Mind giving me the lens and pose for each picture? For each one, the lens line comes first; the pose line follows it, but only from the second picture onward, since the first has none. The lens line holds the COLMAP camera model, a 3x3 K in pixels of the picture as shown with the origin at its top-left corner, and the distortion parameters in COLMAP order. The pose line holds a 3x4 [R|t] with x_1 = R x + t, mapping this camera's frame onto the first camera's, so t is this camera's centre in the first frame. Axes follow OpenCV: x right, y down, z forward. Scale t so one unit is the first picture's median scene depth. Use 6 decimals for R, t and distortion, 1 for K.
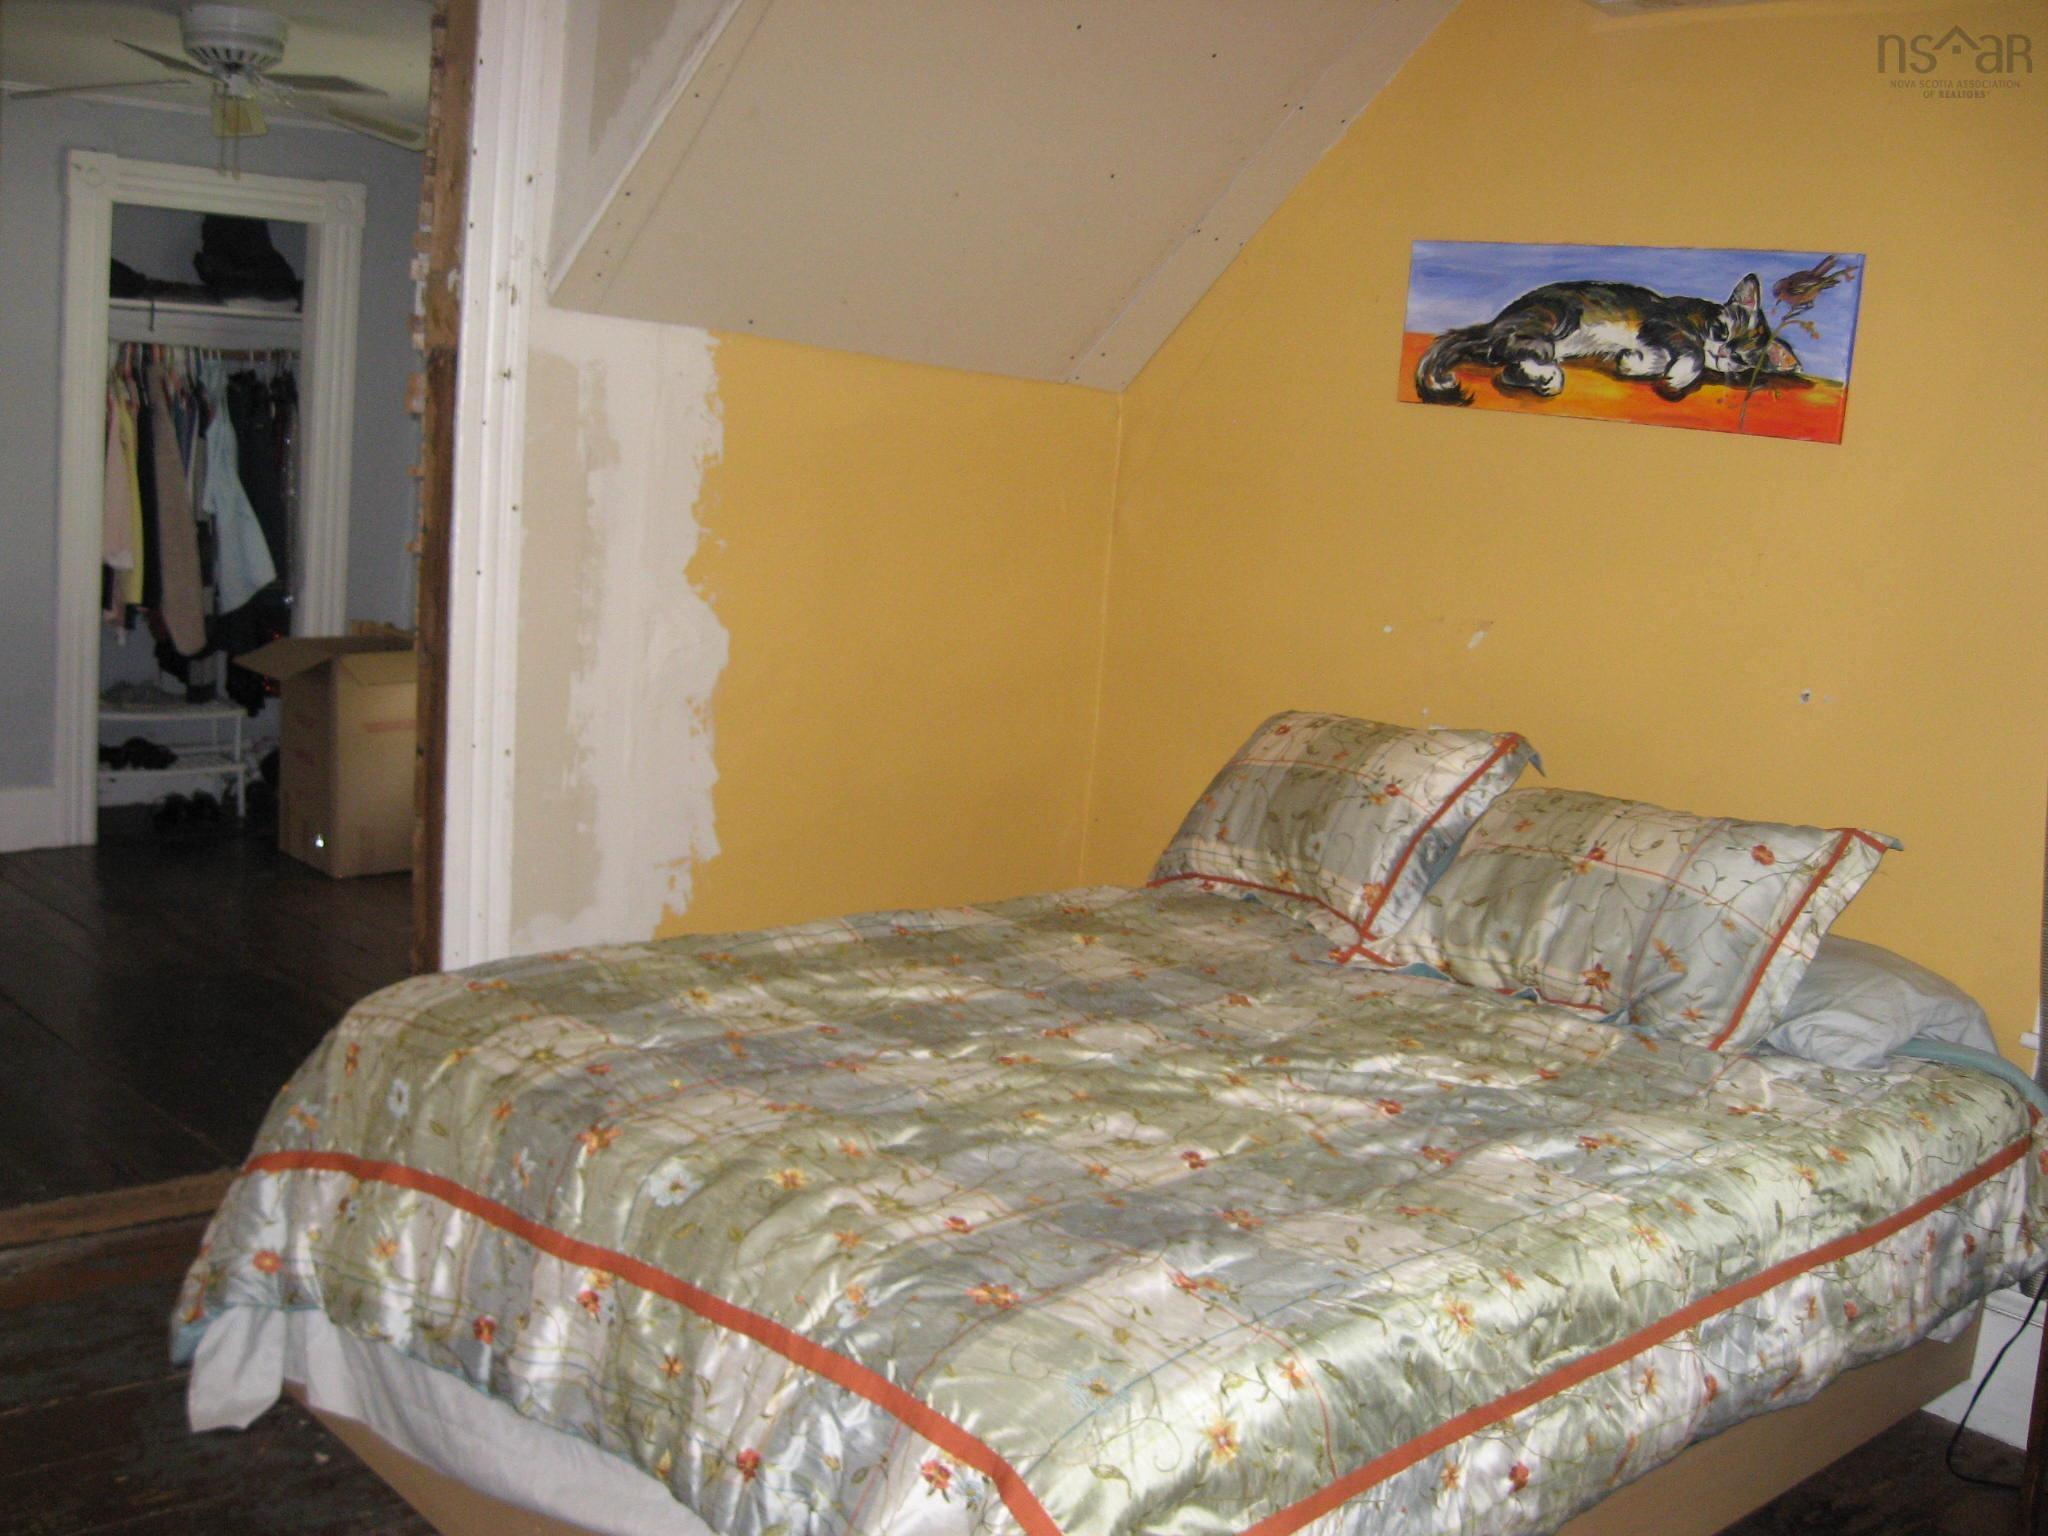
lens RADIAL K [[2131.2, 0, 1057.0], [0, 2131.2, 728.5], [0, 0, 1]] dist [-0.115988, 0.000000]
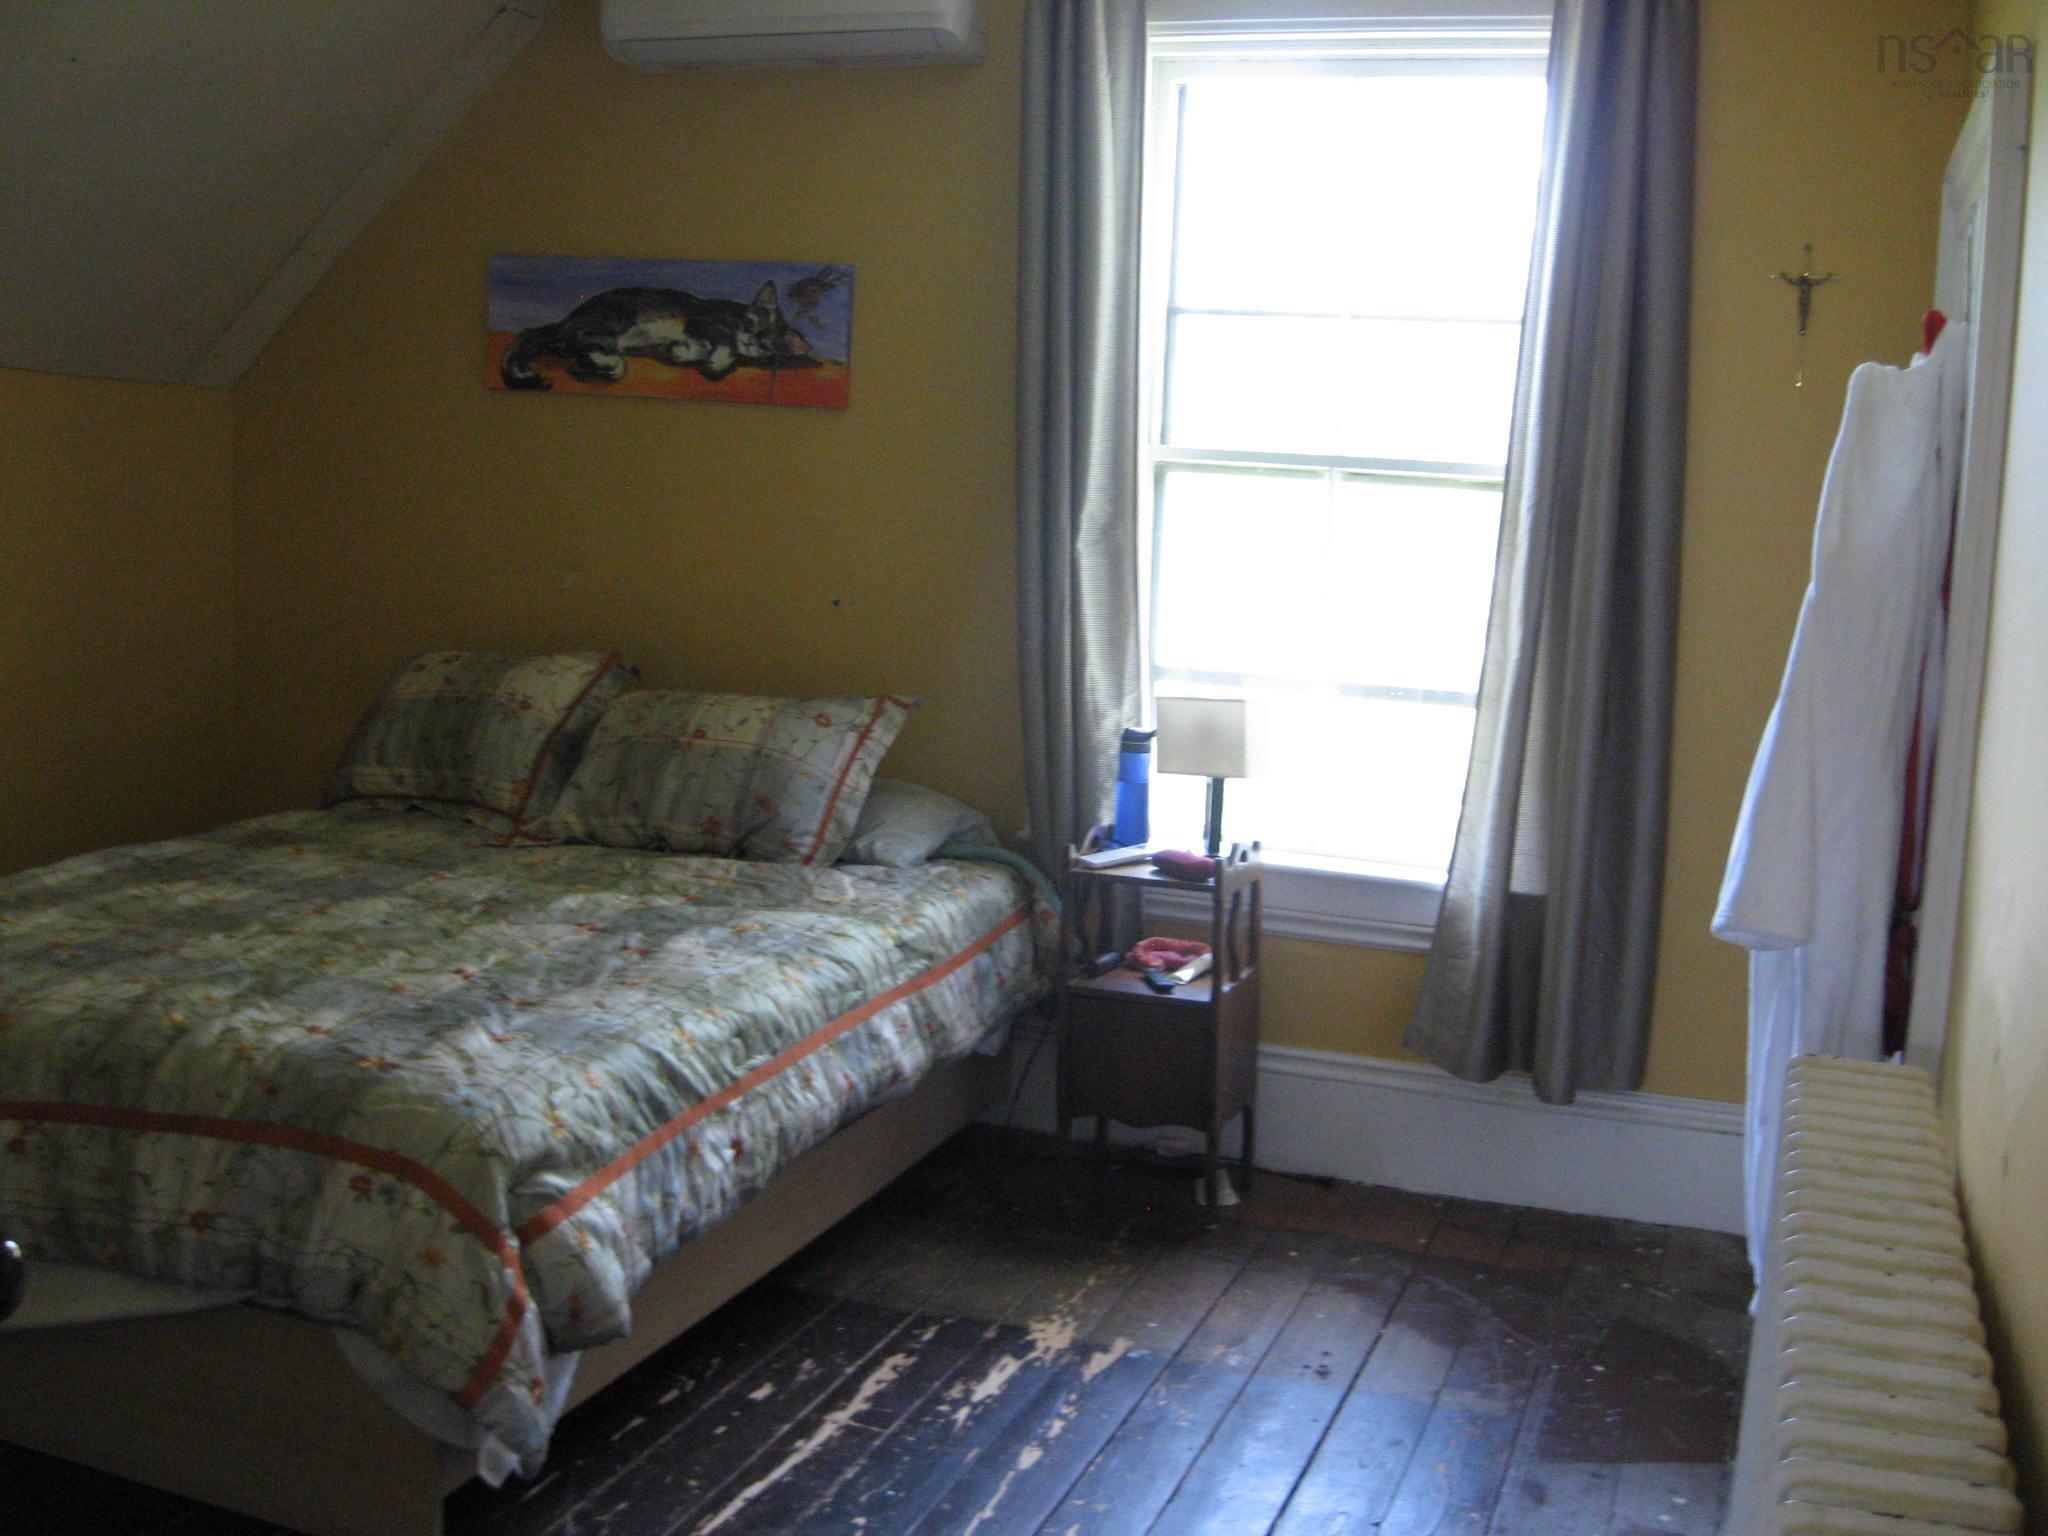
lens RADIAL K [[2131.2, 0, 1024.8], [0, 2131.2, 773.3], [0, 0, 1]] dist [-0.115988, 0.000000]
pose [[0.891452, -0.108633, 0.439899, -0.144754], [0.090530, 0.993962, 0.062000, 0.020449], [-0.443978, -0.015446, 0.895904, -0.263521]]
